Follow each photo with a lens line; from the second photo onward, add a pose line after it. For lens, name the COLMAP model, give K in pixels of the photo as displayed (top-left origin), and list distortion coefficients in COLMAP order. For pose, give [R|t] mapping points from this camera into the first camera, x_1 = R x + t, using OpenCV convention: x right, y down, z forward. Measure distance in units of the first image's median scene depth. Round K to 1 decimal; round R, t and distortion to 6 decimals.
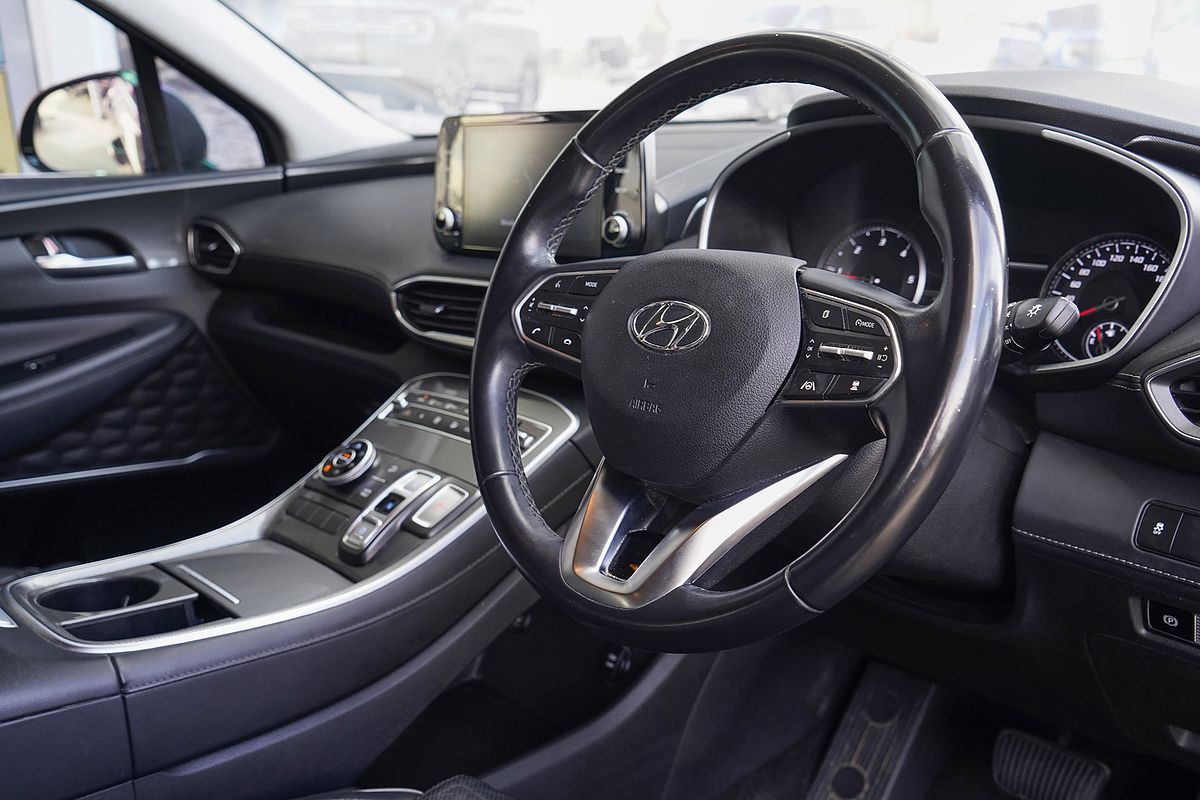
lens RADIAL K [[1122.2, 0, 599.8], [0, 1122.2, 399.9], [0, 0, 1]] dist [0.033419, 0.000000]
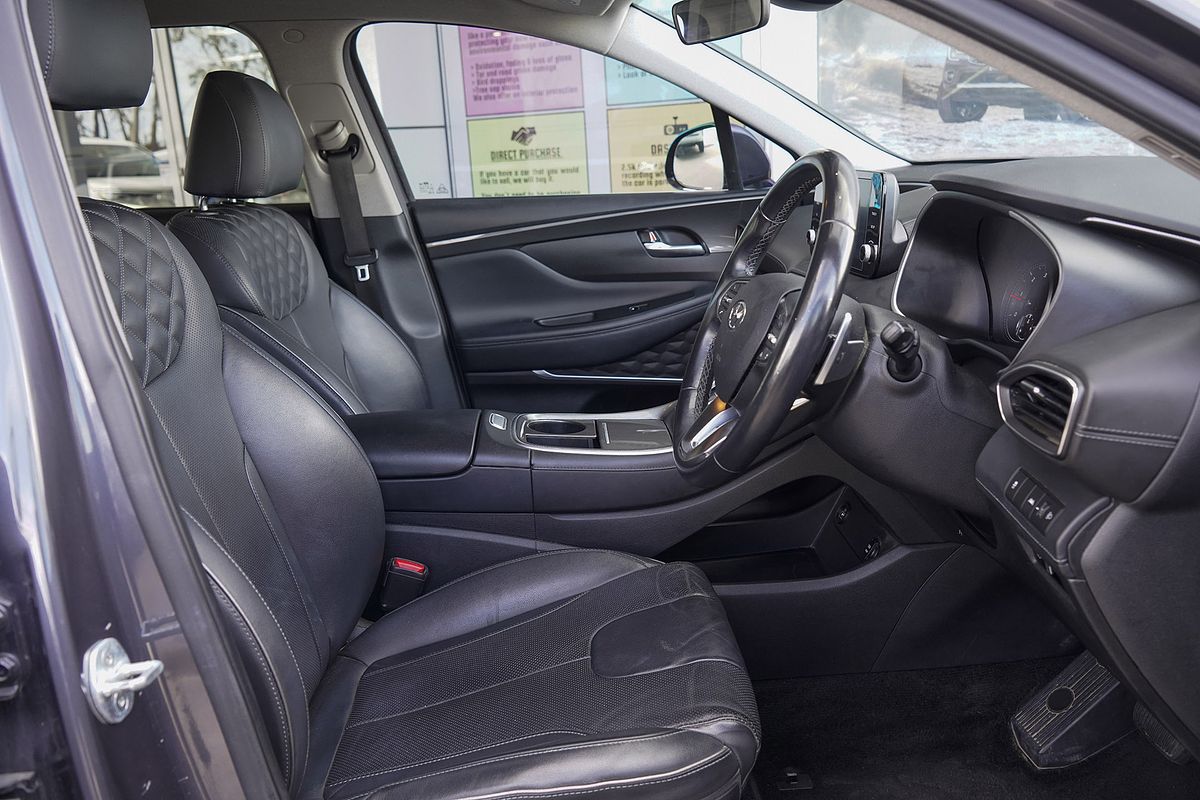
lens RADIAL K [[1017.7, 0, 600.2], [0, 1017.7, 401.3], [0, 0, 1]] dist [0.014284, 0.007329]
pose [[0.761844, 0.150870, -0.629946, 0.745172], [-0.123081, 0.988497, 0.087890, -0.037890], [0.635960, 0.010576, 0.771649, -0.315659]]
